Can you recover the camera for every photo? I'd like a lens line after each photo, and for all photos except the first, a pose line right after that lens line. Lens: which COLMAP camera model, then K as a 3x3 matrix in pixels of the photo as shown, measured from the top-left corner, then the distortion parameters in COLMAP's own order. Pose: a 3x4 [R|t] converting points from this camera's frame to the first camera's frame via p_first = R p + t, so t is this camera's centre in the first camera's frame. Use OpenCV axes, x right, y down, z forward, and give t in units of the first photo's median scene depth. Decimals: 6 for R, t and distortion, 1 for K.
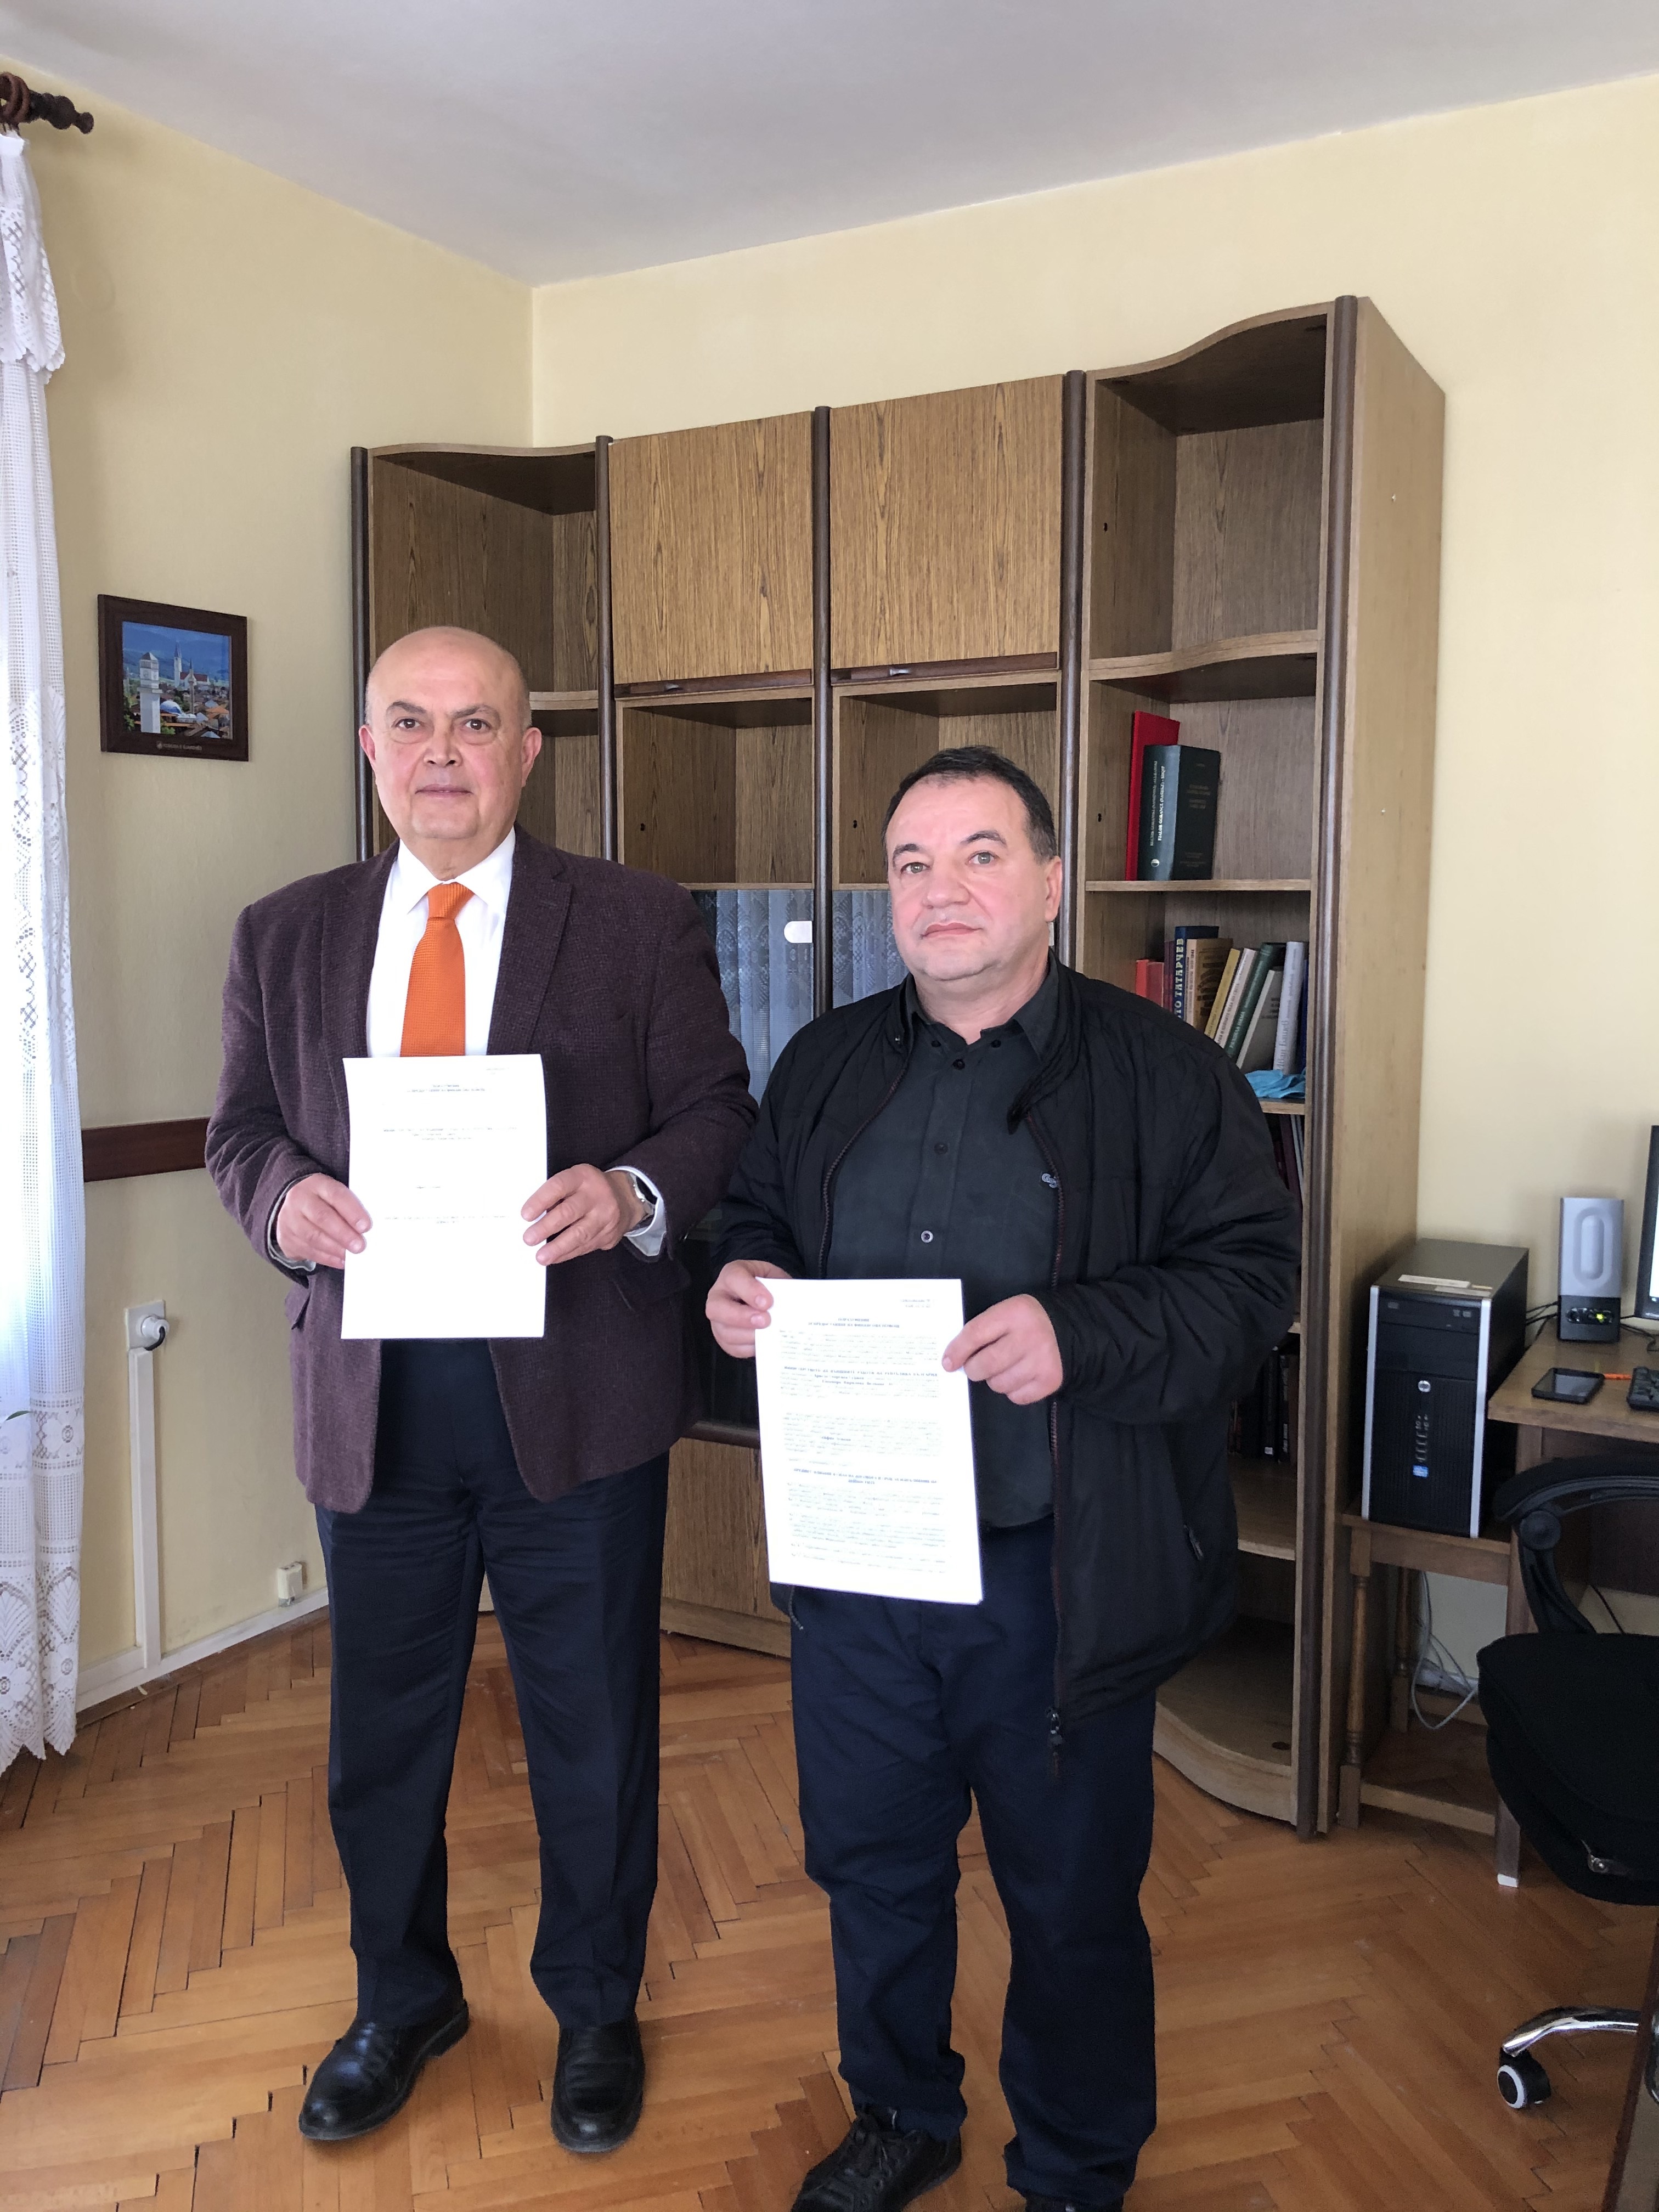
lens RADIAL K [[1799.8, 0, 832.5], [0, 1799.8, 1103.9], [0, 0, 1]] dist [-0.001211, -0.006067]
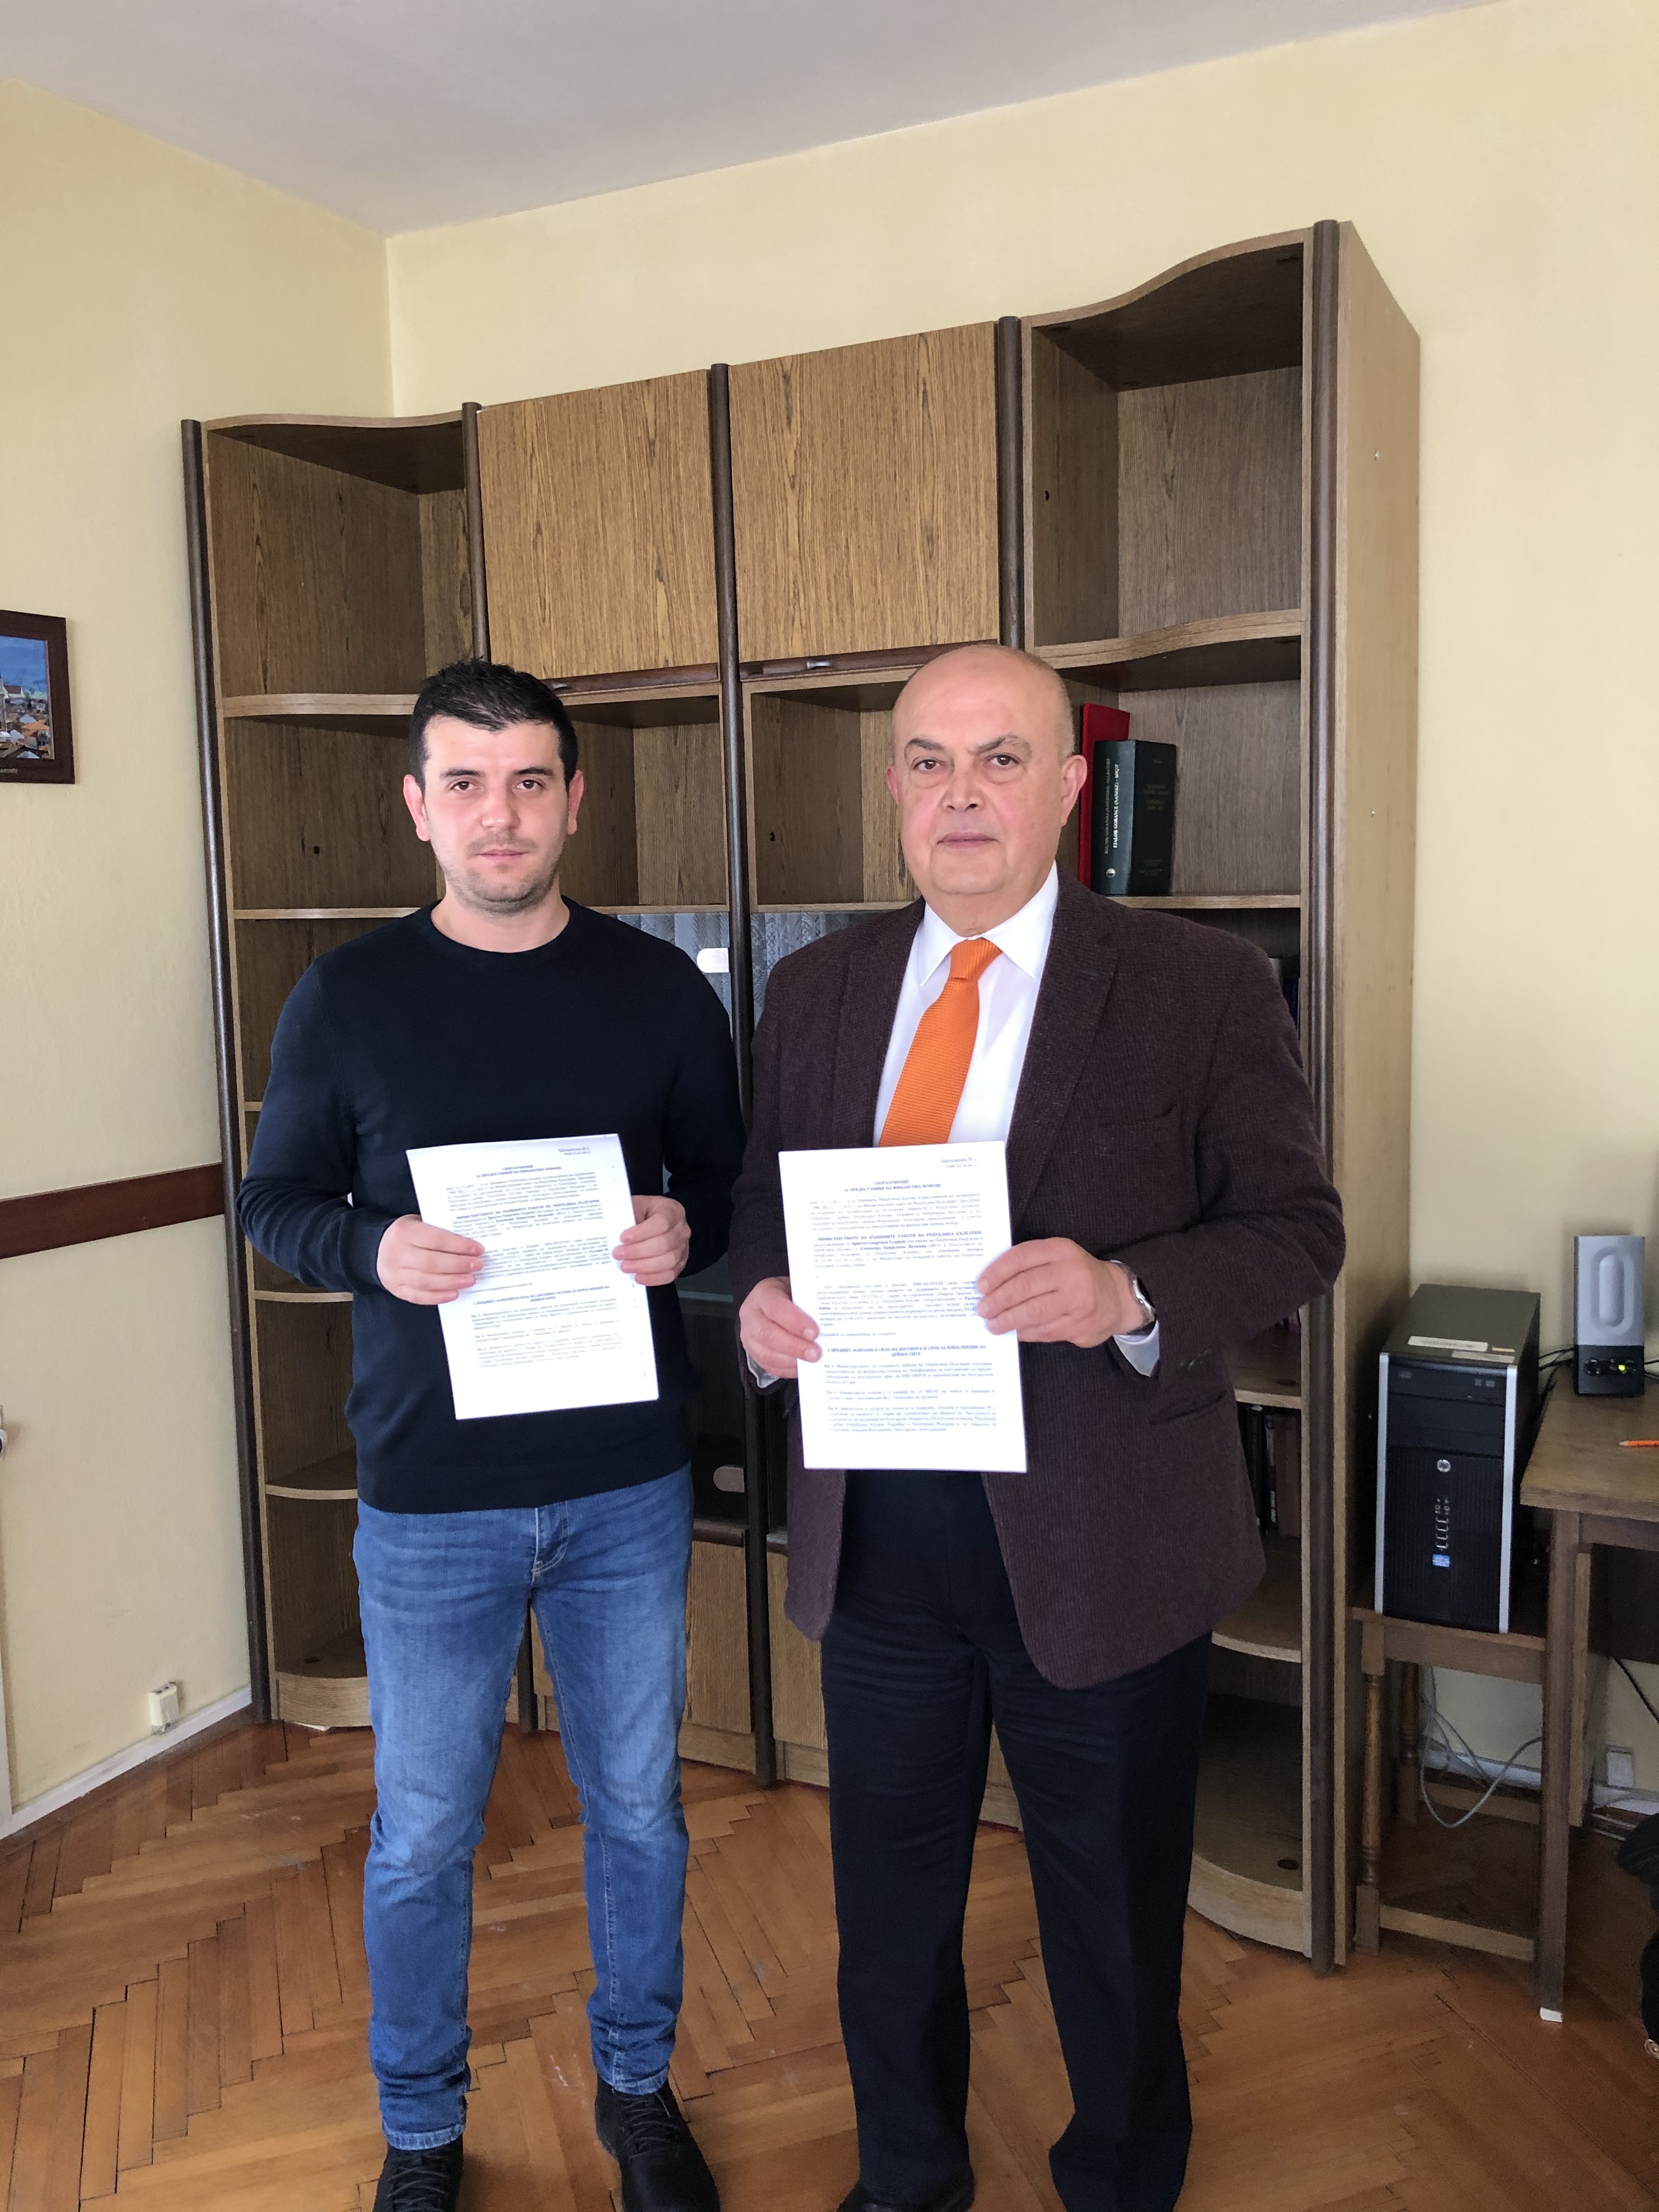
lens RADIAL K [[1799.8, 0, 827.5], [0, 1799.8, 1106.7], [0, 0, 1]] dist [-0.001211, -0.006067]
pose [[0.998232, -0.034664, 0.048282, -0.008093], [0.034025, 0.999323, 0.013977, -0.036111], [-0.048734, -0.012310, 0.998736, 0.117321]]
